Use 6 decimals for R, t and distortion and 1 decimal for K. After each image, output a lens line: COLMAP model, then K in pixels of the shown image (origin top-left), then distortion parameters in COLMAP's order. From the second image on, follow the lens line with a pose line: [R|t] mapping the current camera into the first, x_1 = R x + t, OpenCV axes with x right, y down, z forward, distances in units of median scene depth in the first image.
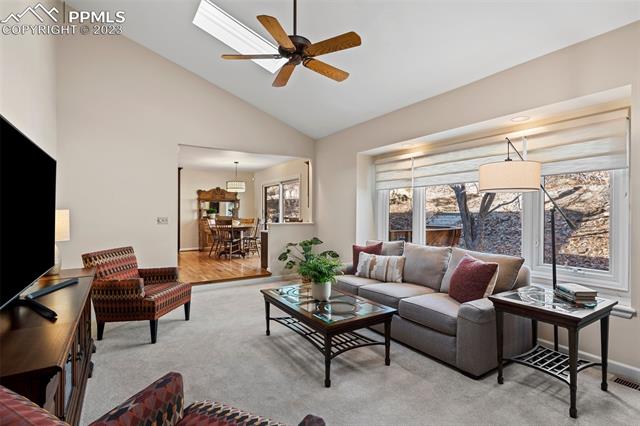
lens RADIAL K [[315.3, 0, 320.0], [0, 315.3, 213.0], [0, 0, 1]] dist [0.001263, 0.000677]
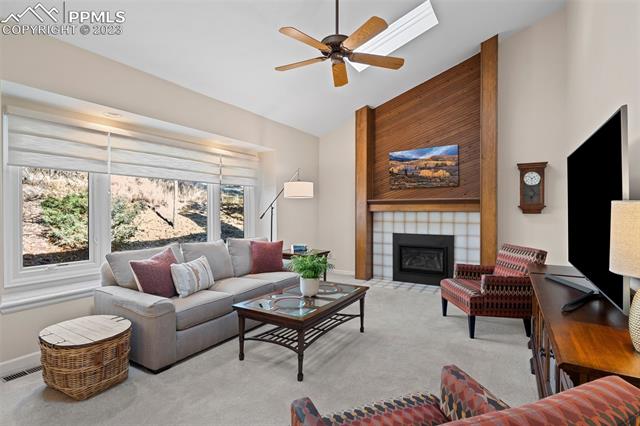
lens RADIAL K [[315.3, 0, 320.0], [0, 315.3, 213.0], [0, 0, 1]] dist [0.001263, 0.000677]
pose [[-0.438847, -0.009237, 0.898514, -0.889963], [0.001460, 0.999939, 0.010992, 0.001246], [-0.898561, 0.006135, -0.438806, 1.374415]]
